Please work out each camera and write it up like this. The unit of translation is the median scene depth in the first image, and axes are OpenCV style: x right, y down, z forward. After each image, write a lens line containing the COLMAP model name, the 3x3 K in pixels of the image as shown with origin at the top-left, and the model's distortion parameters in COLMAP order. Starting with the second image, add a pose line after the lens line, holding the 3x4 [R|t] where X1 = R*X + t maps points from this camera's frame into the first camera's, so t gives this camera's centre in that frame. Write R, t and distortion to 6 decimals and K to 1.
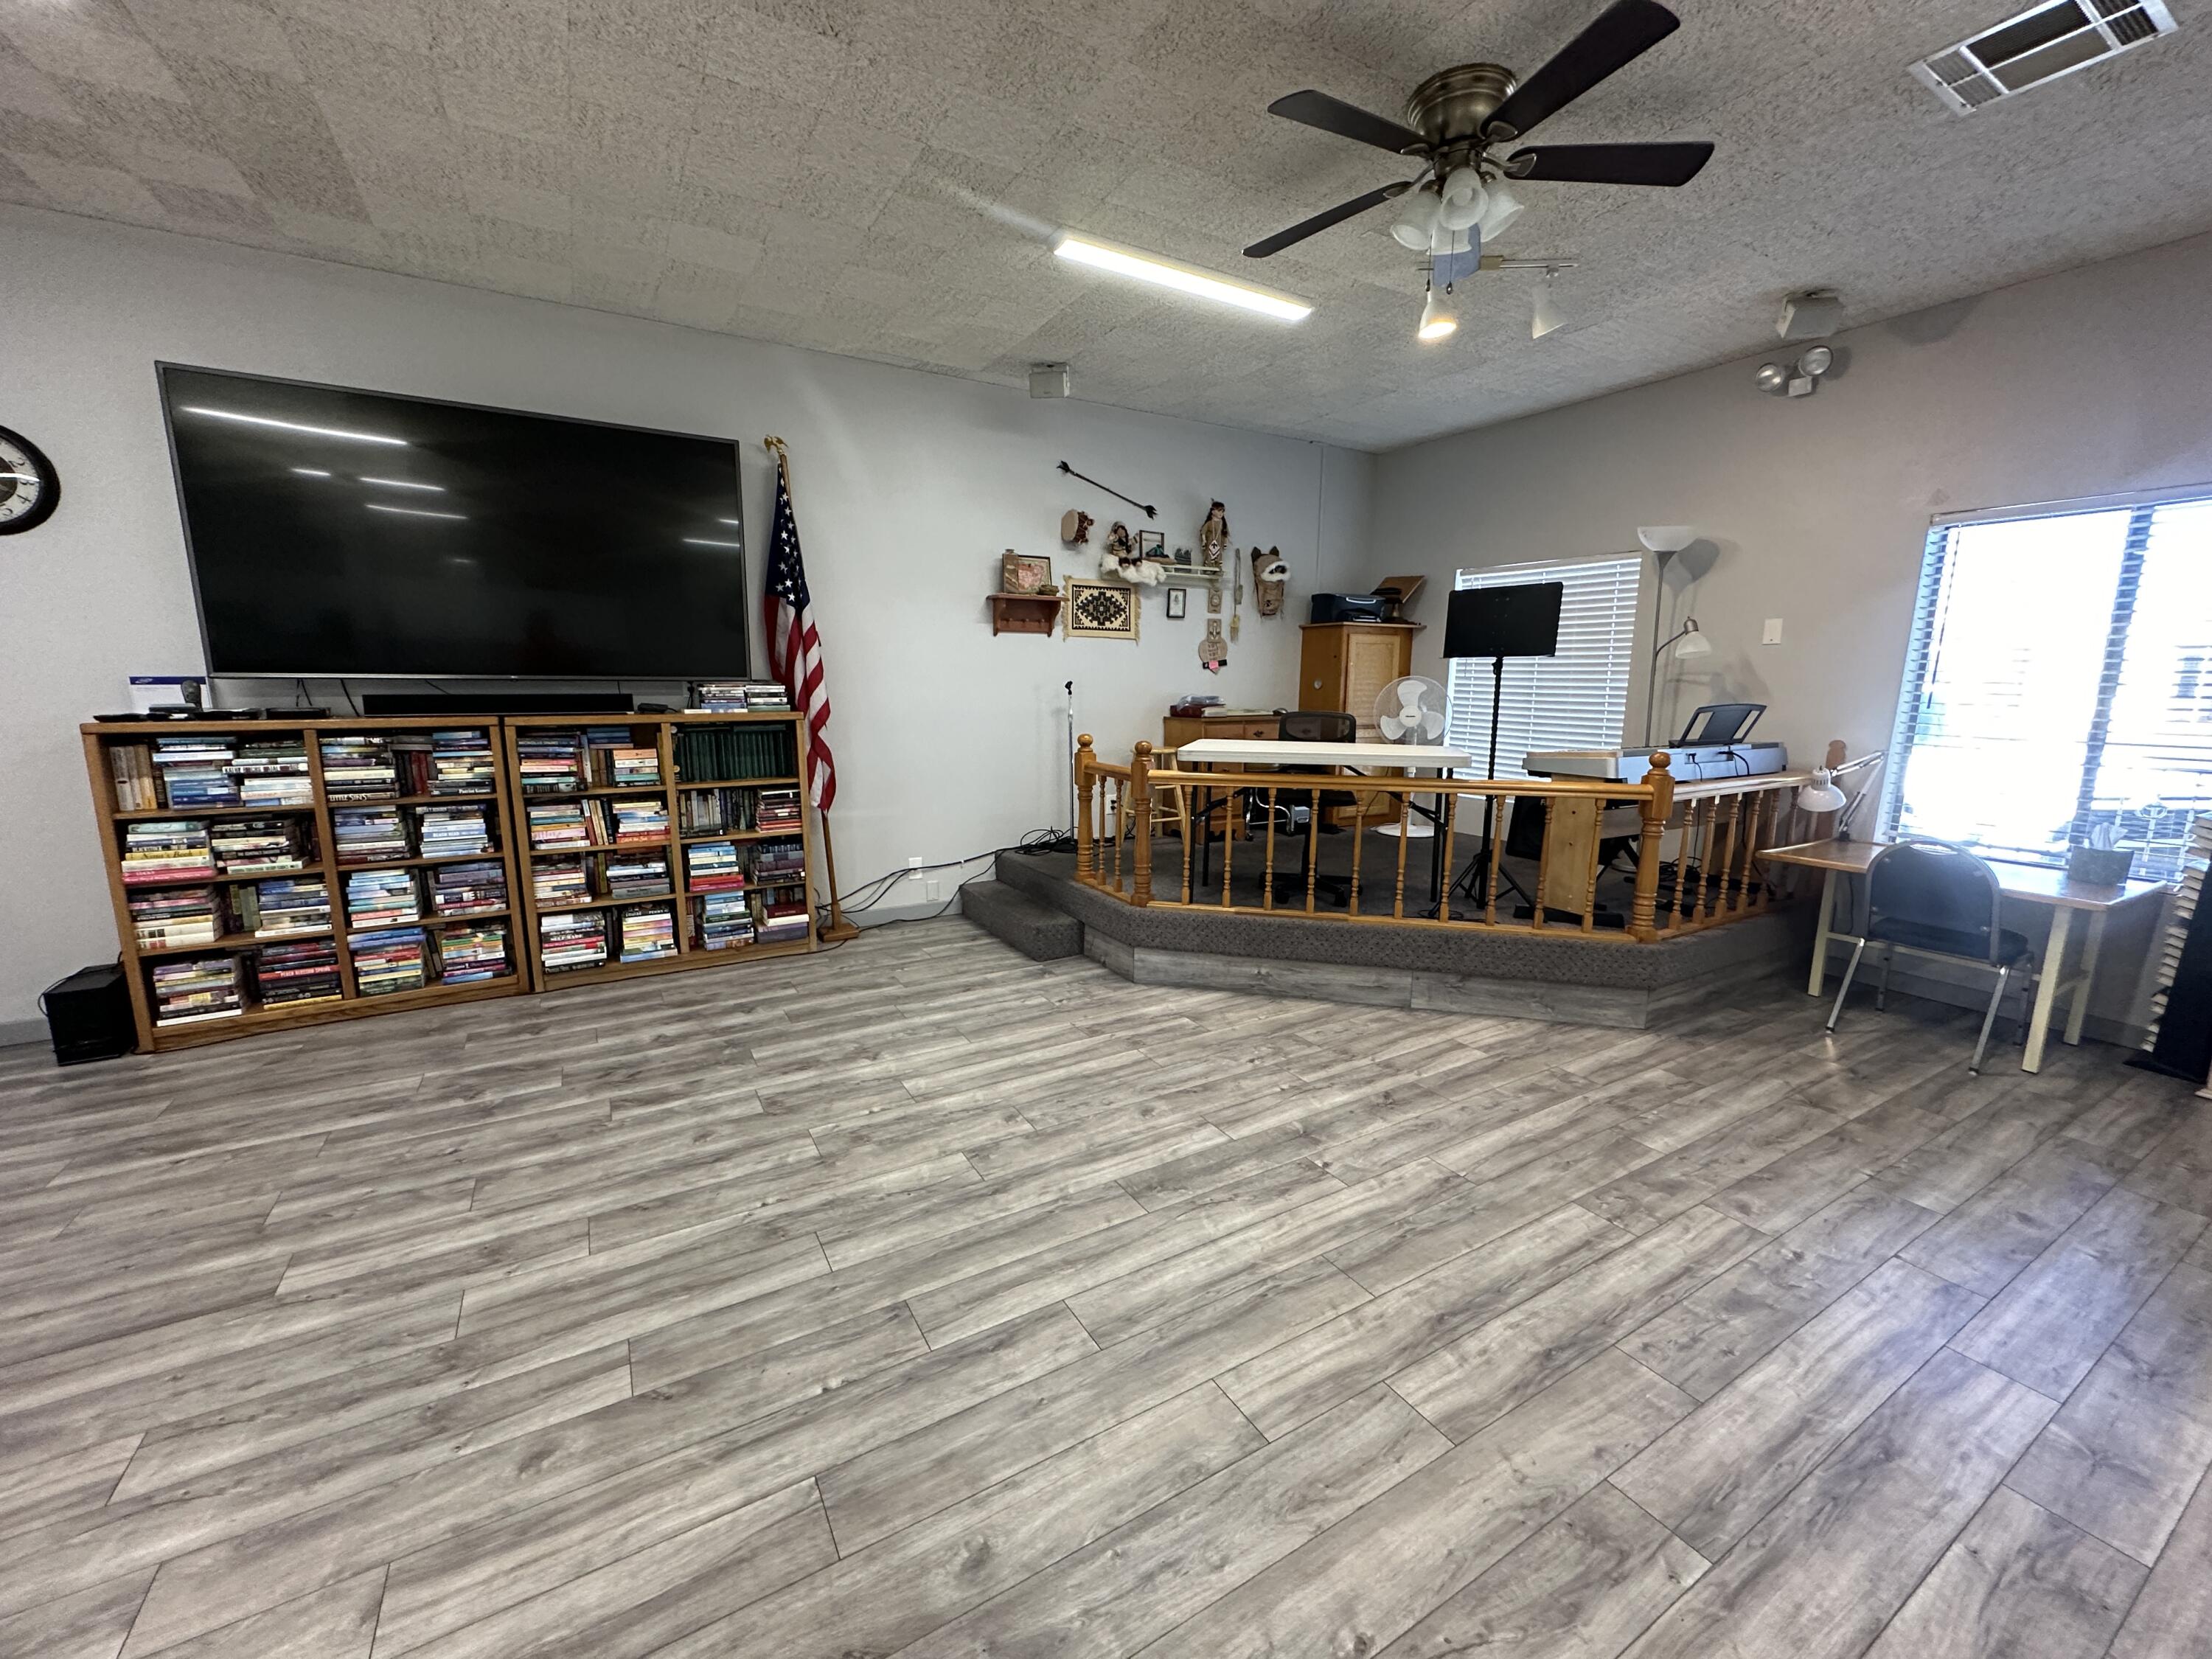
lens RADIAL K [[883.6, 0, 1103.4], [0, 883.6, 821.7], [0, 0, 1]] dist [-0.001788, -0.000105]
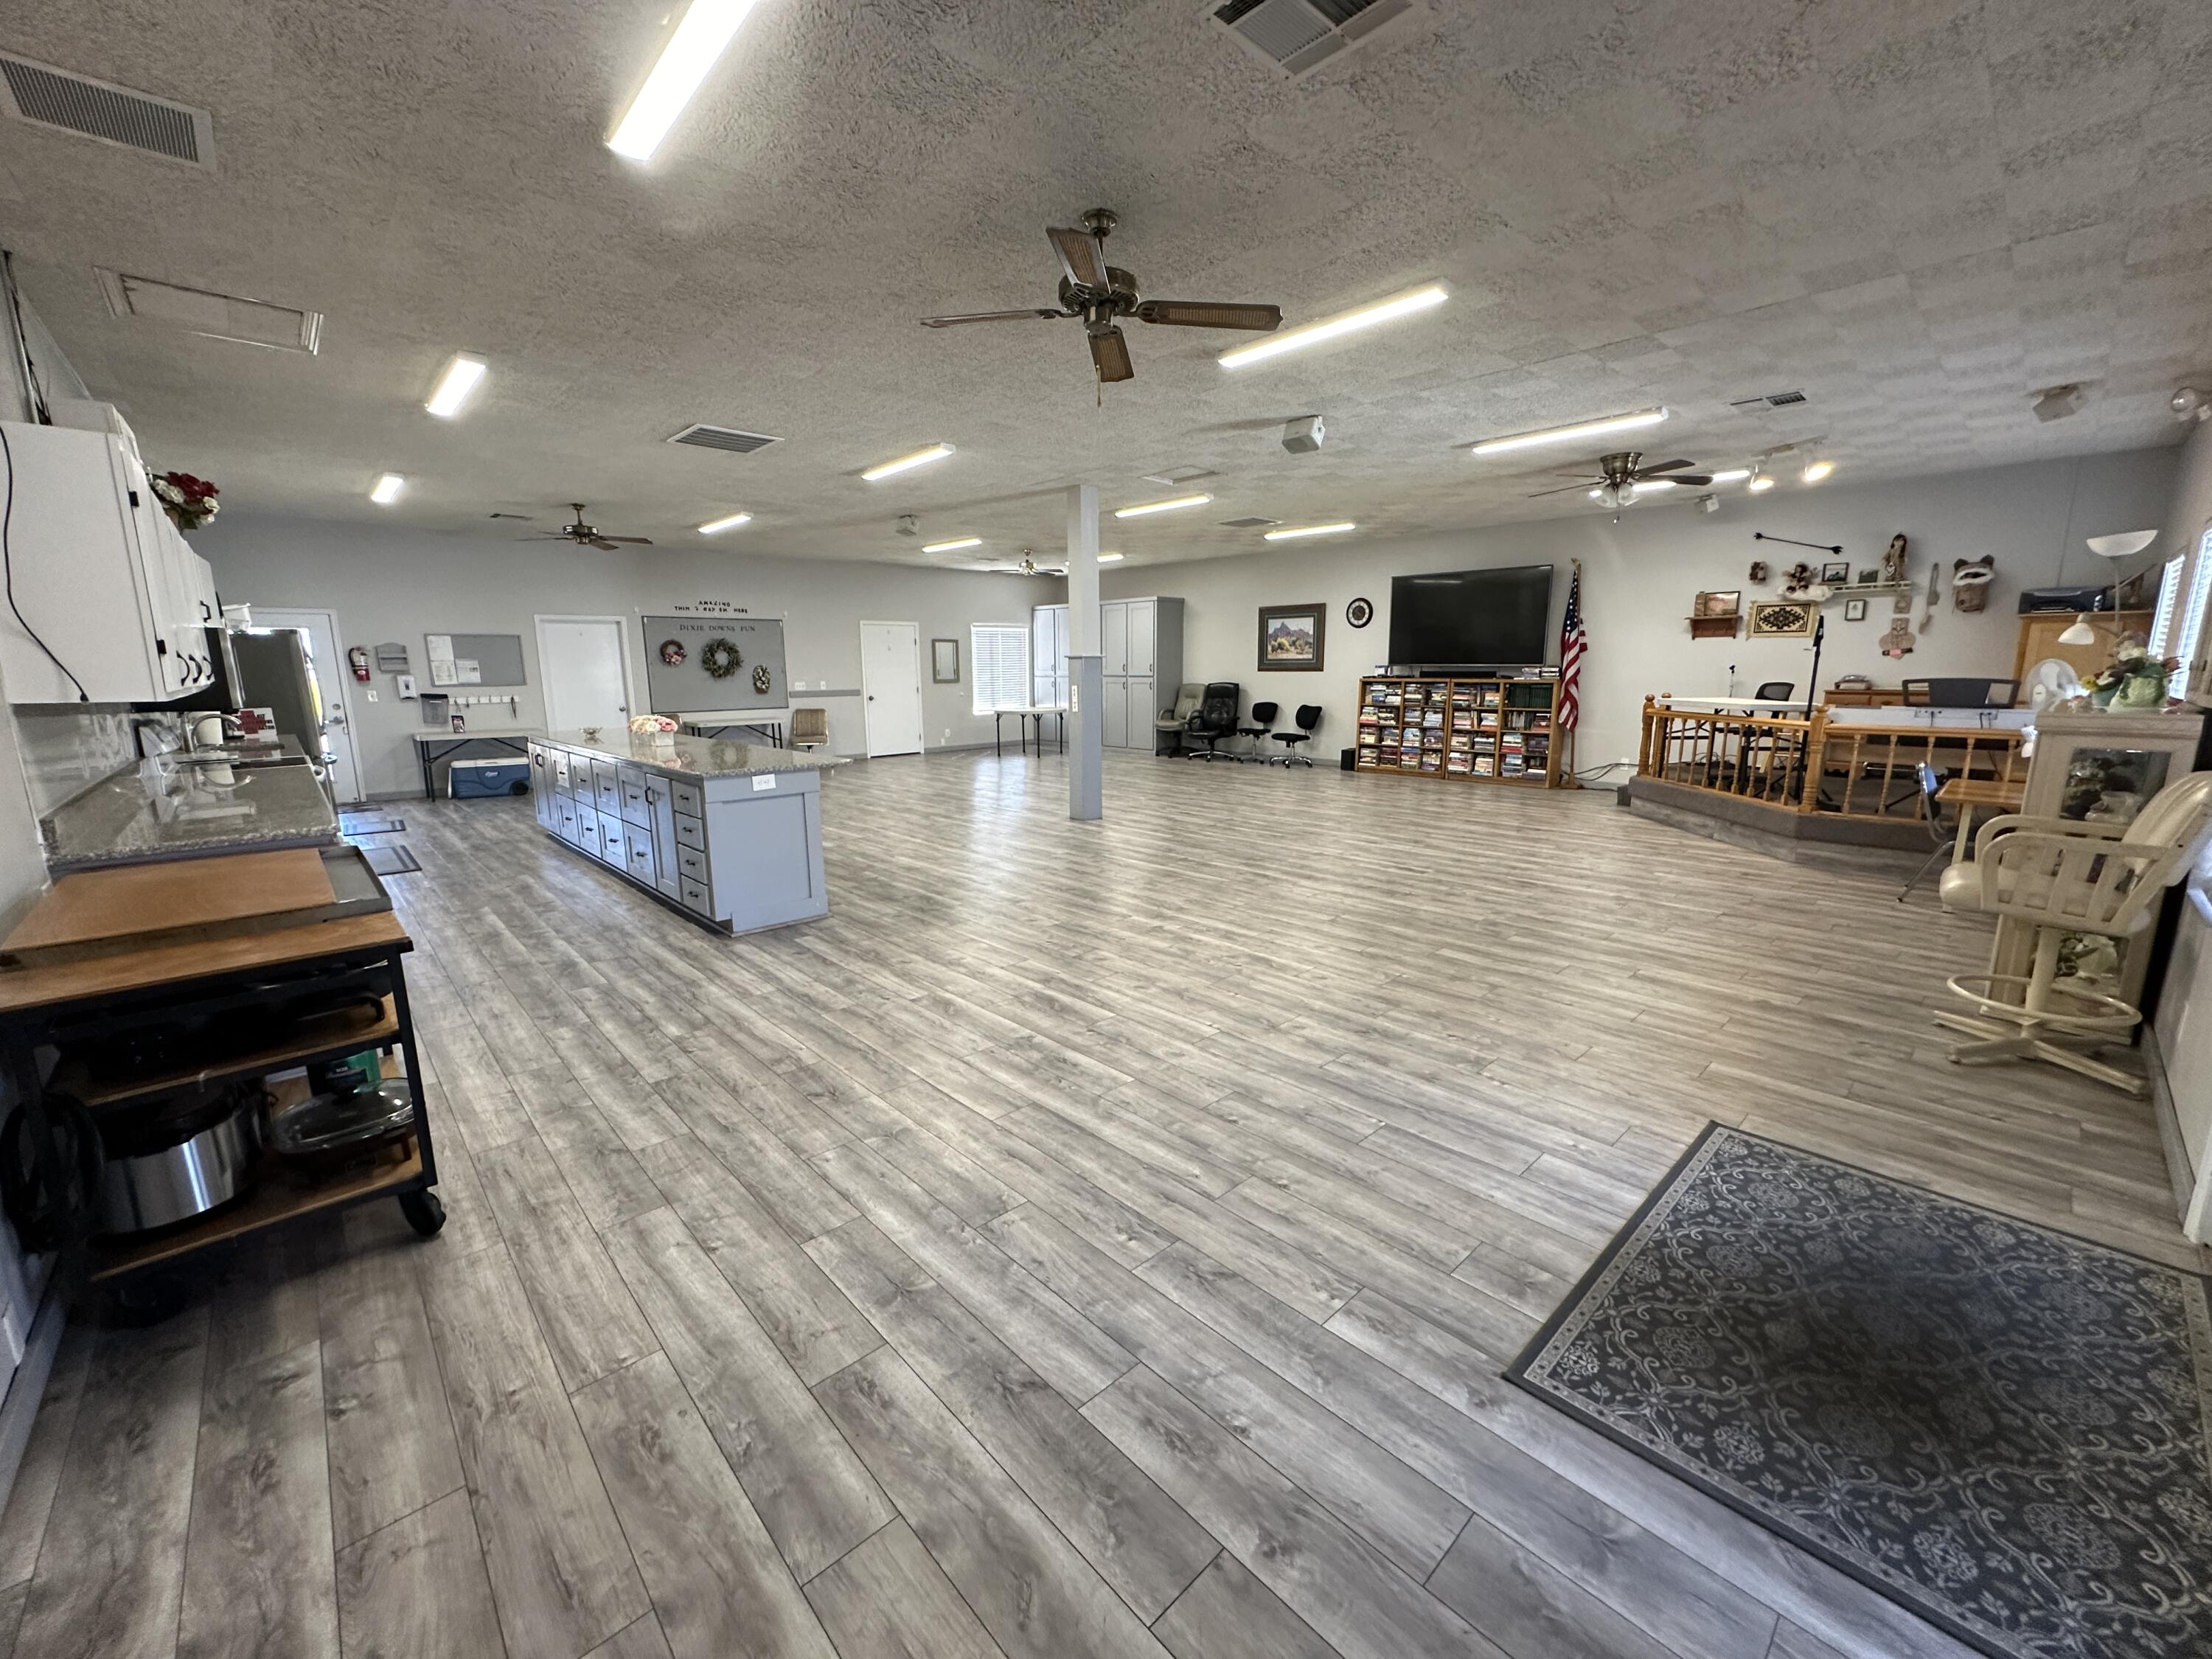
lens RADIAL K [[883.6, 0, 1088.5], [0, 883.6, 835.0], [0, 0, 1]] dist [-0.001788, -0.000105]
pose [[0.198725, 0.175707, -0.964176, 1.698150], [-0.156503, 0.976862, 0.145762, 0.125307], [0.967479, 0.121930, 0.221625, -0.627069]]
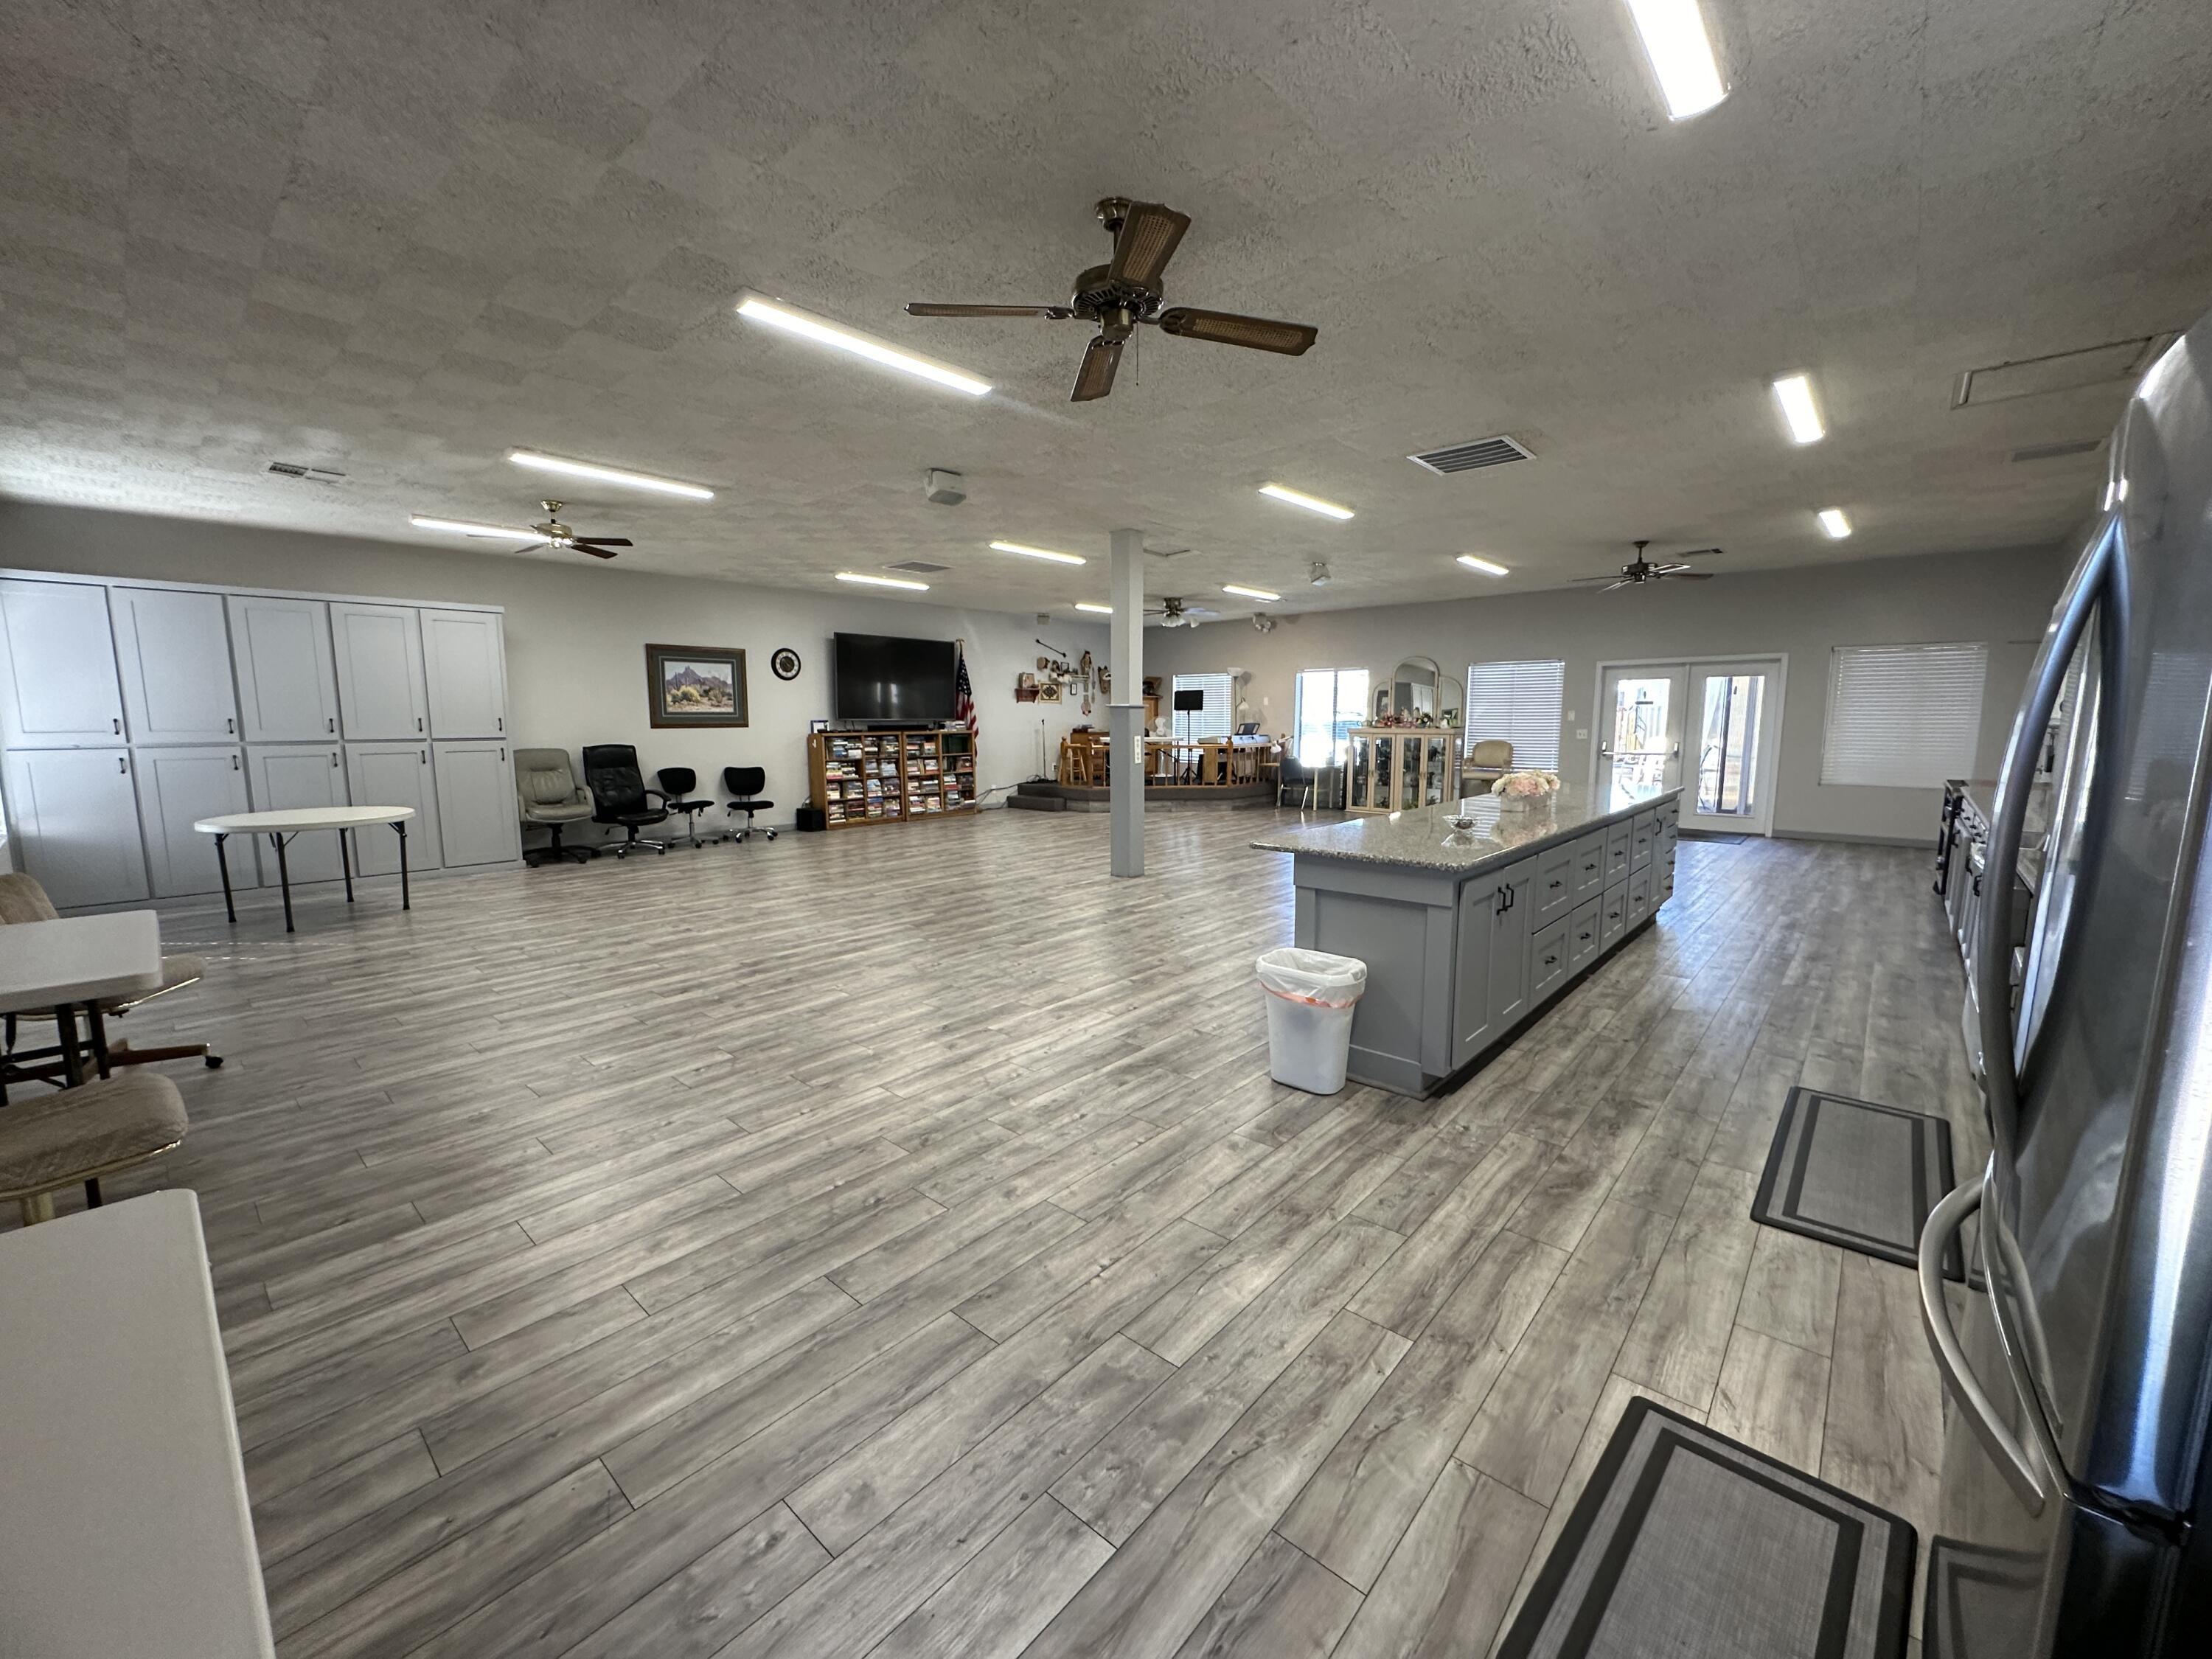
lens RADIAL K [[883.6, 0, 1094.8], [0, 883.6, 829.6], [0, 0, 1]] dist [-0.001788, -0.000105]
pose [[0.956018, -0.047684, 0.289406, -0.837763], [0.058305, 0.997901, -0.028186, 0.320945], [-0.287455, 0.043820, 0.956791, -1.973761]]
